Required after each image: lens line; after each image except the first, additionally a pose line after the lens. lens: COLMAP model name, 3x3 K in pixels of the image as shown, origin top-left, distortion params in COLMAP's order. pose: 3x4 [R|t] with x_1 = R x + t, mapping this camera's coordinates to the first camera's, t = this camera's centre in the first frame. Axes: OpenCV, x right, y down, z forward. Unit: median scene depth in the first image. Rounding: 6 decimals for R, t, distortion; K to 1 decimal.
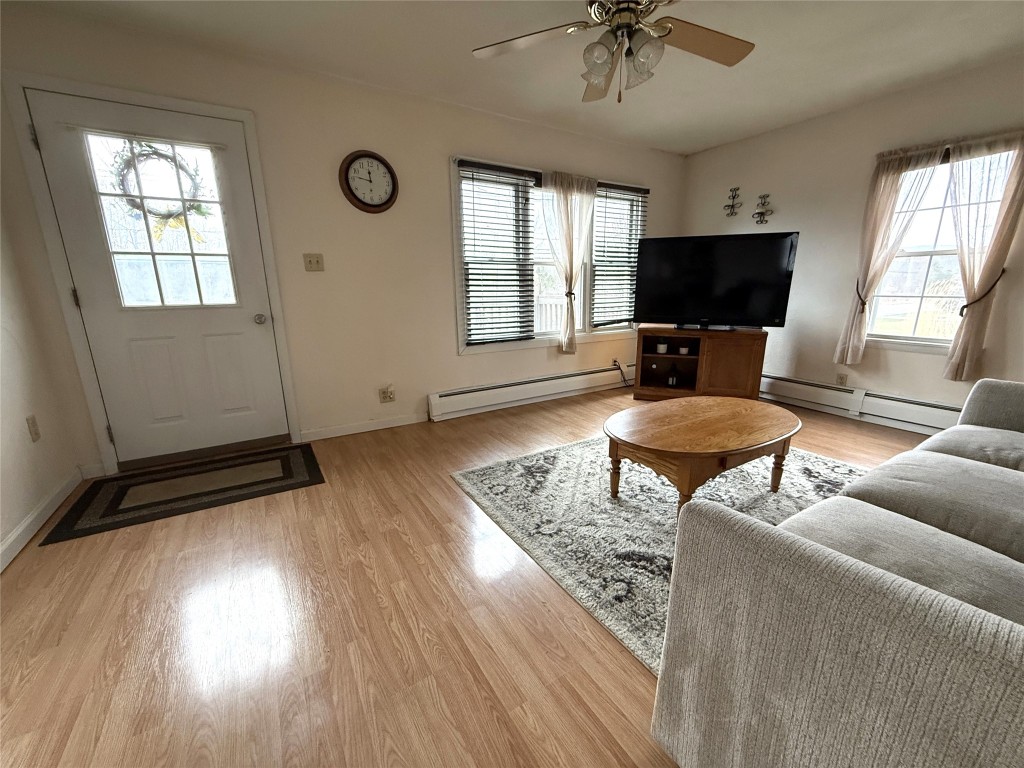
lens RADIAL K [[407.2, 0, 510.4], [0, 407.2, 384.0], [0, 0, 1]] dist [-0.001809, -0.000366]
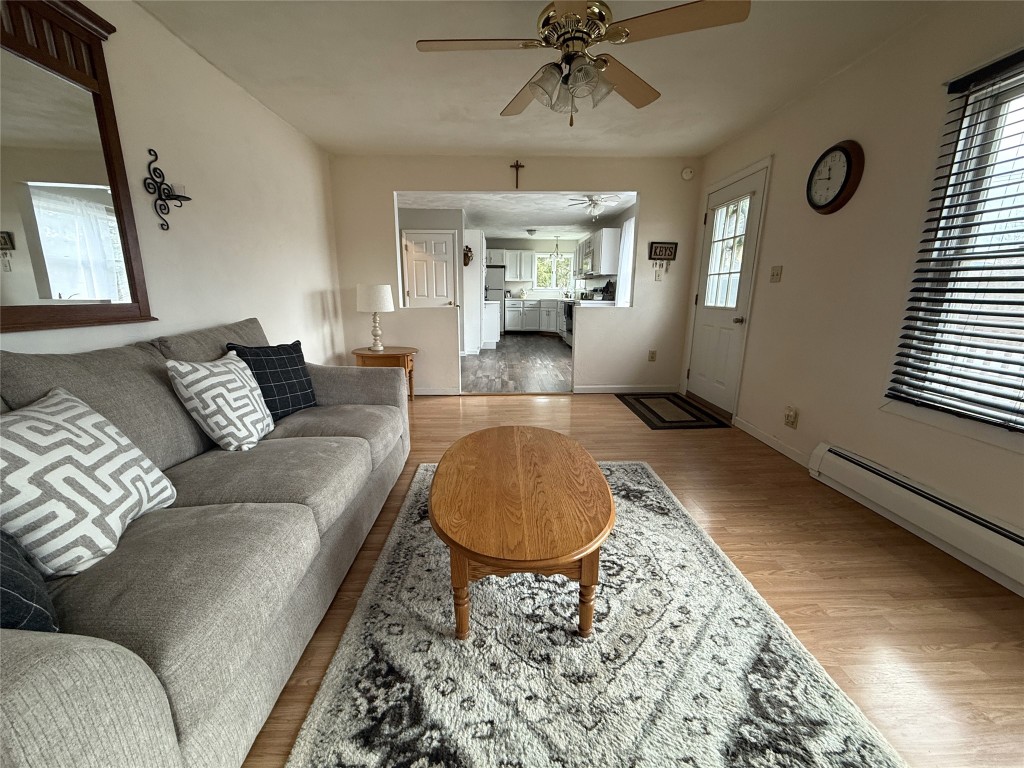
lens RADIAL K [[407.2, 0, 509.9], [0, 407.2, 383.8], [0, 0, 1]] dist [-0.001809, -0.000366]
pose [[-0.495261, 0.203921, -0.844472, 0.776307], [-0.196628, 0.920522, 0.337603, -0.235272], [0.846200, 0.333249, -0.415802, 0.871025]]
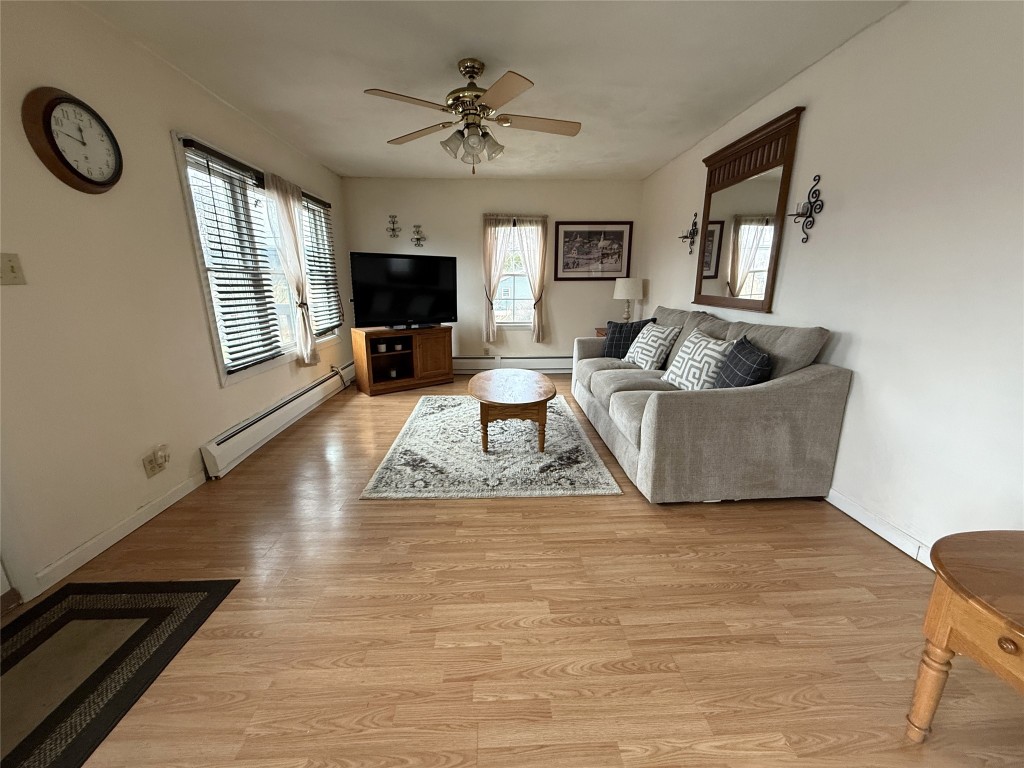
lens RADIAL K [[407.2, 0, 509.7], [0, 407.2, 384.2], [0, 0, 1]] dist [-0.001809, -0.000366]
pose [[0.486932, -0.203723, 0.849349, -0.595619], [0.198874, 0.972736, 0.119303, -0.069202], [-0.850498, 0.110821, 0.514172, 0.137162]]
